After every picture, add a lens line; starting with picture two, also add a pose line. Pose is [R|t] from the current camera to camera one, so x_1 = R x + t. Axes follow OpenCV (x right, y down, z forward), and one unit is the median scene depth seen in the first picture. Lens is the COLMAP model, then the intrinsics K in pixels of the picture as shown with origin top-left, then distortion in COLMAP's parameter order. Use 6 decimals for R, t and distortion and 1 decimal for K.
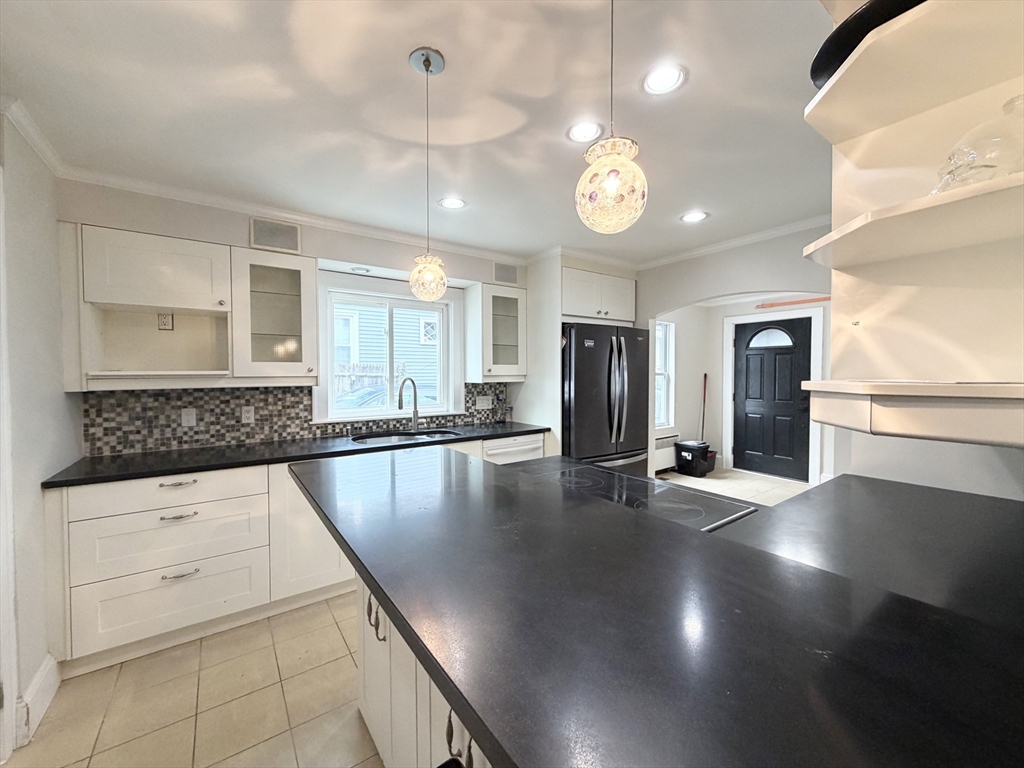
lens RADIAL K [[406.8, 0, 512.1], [0, 406.8, 379.6], [0, 0, 1]] dist [-0.001012, -0.000893]
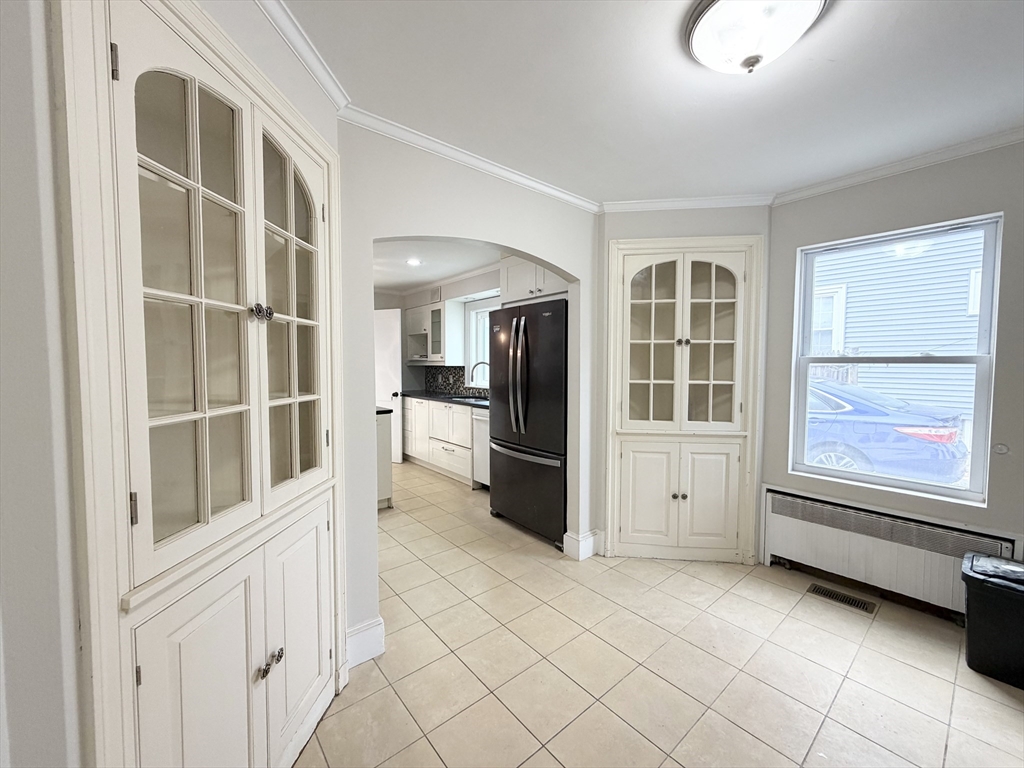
lens RADIAL K [[406.8, 0, 507.1], [0, 406.8, 383.8], [0, 0, 1]] dist [-0.001012, -0.000893]
pose [[0.068891, 0.053138, -0.996208, 1.427567], [-0.021323, 0.998431, 0.051782, -0.004851], [0.997396, 0.017675, 0.069916, 1.108711]]
